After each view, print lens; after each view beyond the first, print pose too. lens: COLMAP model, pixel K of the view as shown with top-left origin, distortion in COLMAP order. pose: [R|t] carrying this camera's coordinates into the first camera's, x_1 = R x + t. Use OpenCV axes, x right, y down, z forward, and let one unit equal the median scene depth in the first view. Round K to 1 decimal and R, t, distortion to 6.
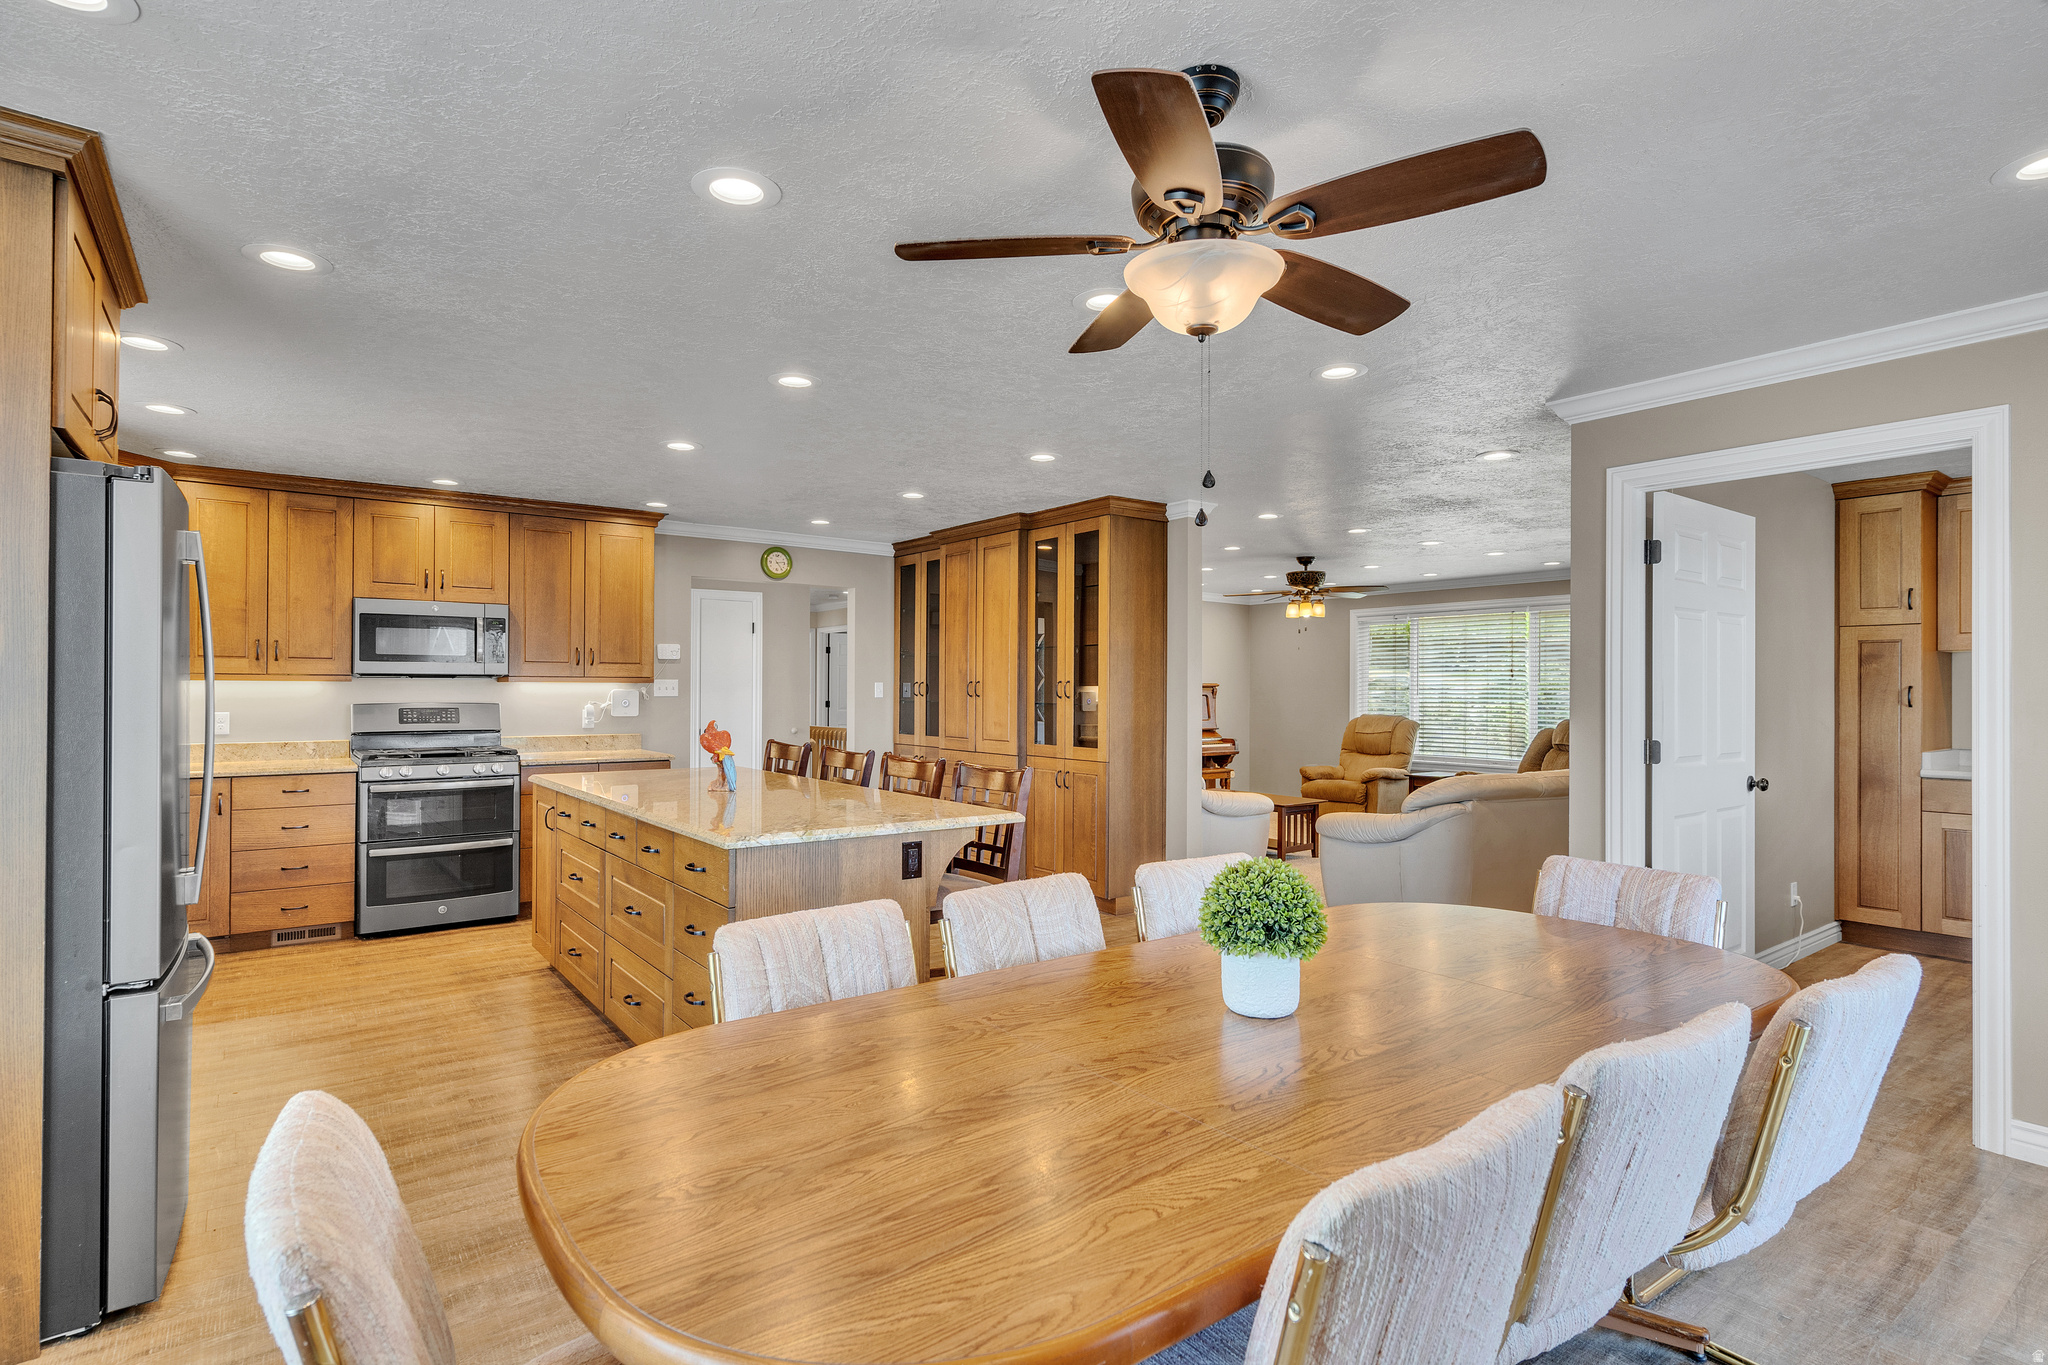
lens RADIAL K [[1010.6, 0, 1024.0], [0, 1010.6, 682.5], [0, 0, 1]] dist [-0.000077, -0.000024]
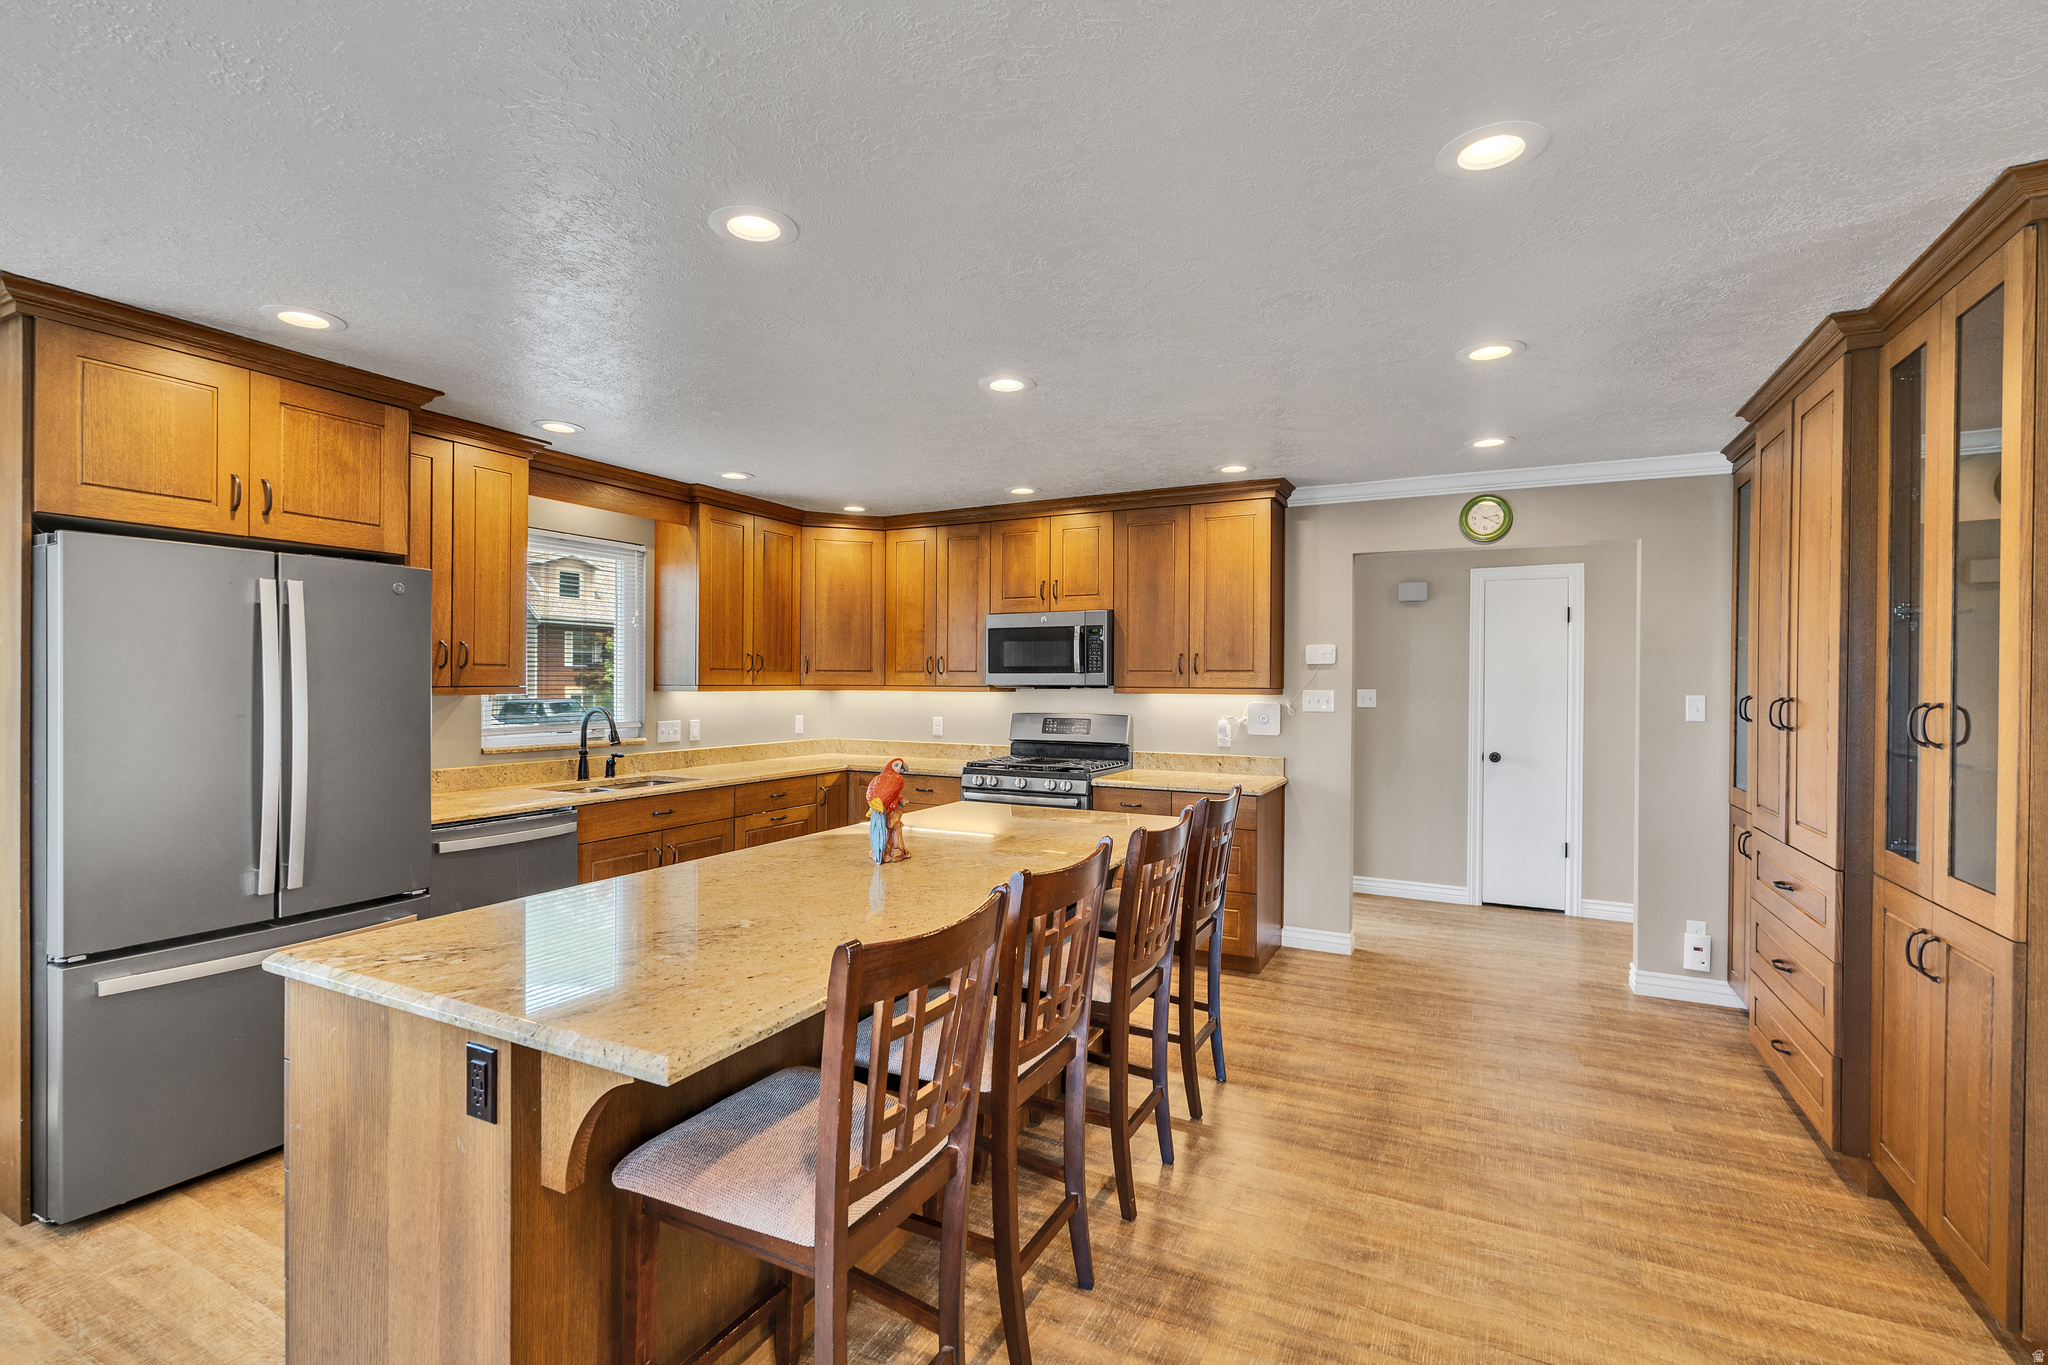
lens RADIAL K [[918.5, 0, 1024.0], [0, 918.5, 682.5], [0, 0, 1]] dist [0.000380, 0.000013]
pose [[0.439948, -0.003117, -0.898018, 0.219132], [0.000256, 0.999994, -0.003346, -0.007795], [0.898023, 0.001242, 0.439946, 0.575659]]
